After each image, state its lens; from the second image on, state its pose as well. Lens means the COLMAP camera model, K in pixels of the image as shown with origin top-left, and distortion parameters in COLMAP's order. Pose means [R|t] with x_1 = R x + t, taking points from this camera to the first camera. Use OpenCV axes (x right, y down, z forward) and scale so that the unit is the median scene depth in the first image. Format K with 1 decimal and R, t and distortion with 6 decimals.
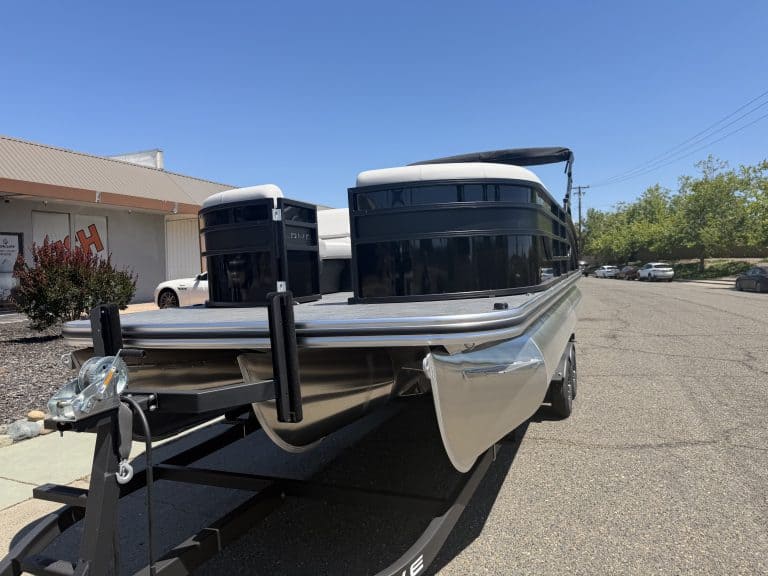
lens RADIAL K [[546.5, 0, 384.0], [0, 546.5, 288.0], [0, 0, 1]] dist [0.035441, -0.046834]
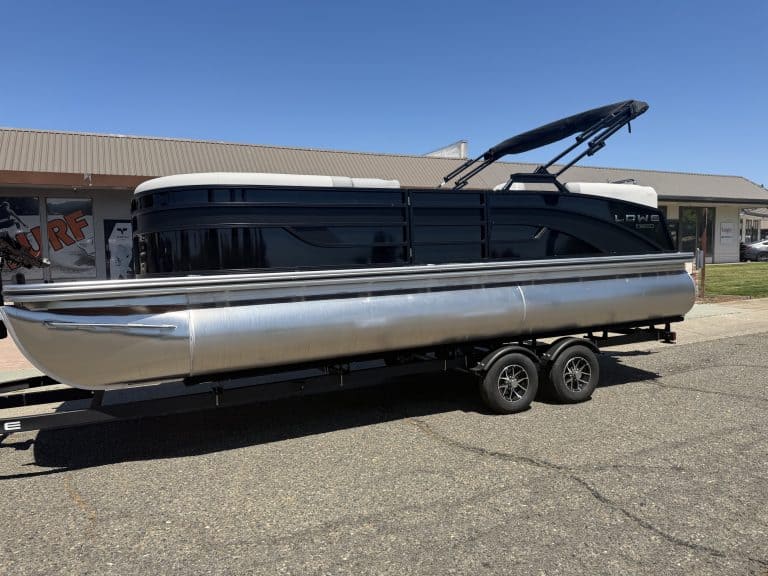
lens RADIAL K [[546.5, 0, 384.0], [0, 546.5, 288.0], [0, 0, 1]] dist [0.035441, -0.046834]
pose [[0.737115, 0.048450, -0.674028, 1.189124], [-0.019289, 0.998529, 0.050682, -0.027908], [0.675492, -0.024357, 0.736965, 0.290560]]
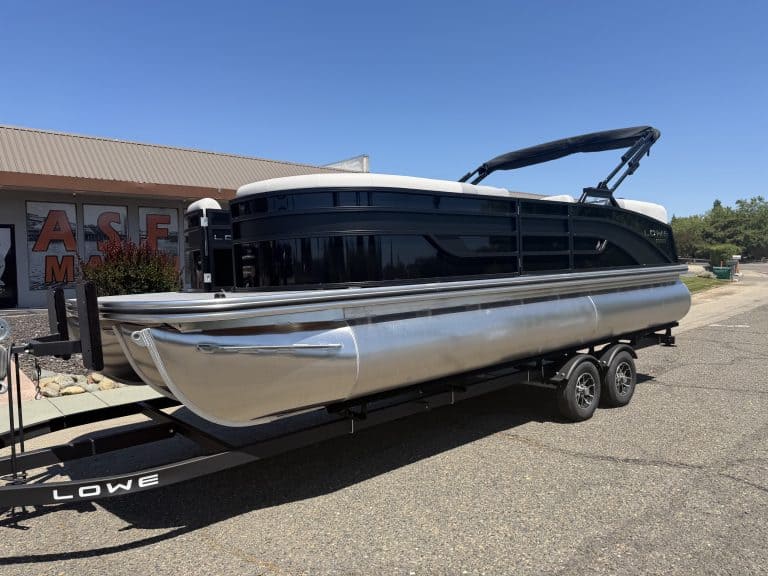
lens RADIAL K [[546.5, 0, 384.0], [0, 546.5, 288.0], [0, 0, 1]] dist [0.035441, -0.046834]
pose [[0.894584, 0.026361, -0.446122, 0.673596], [-0.019028, 0.999600, 0.020910, -0.010620], [0.446494, -0.010217, 0.894728, 0.017830]]
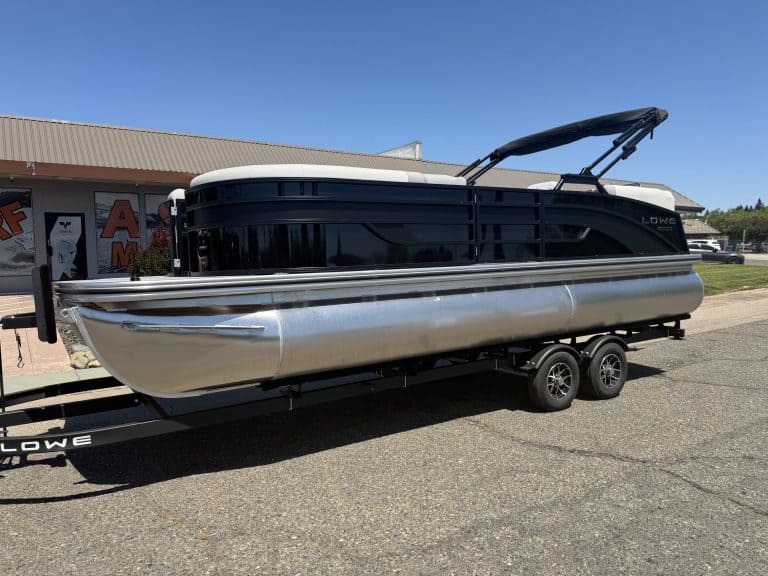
lens RADIAL K [[546.9, 0, 383.6], [0, 546.9, 293.3], [0, 0, 1]] dist [0.032271, -0.043423]
pose [[0.822543, 0.055350, -0.566003, 0.923949], [-0.027784, 0.997975, 0.057215, -0.016456], [0.568023, -0.031335, 0.822416, 0.117539]]
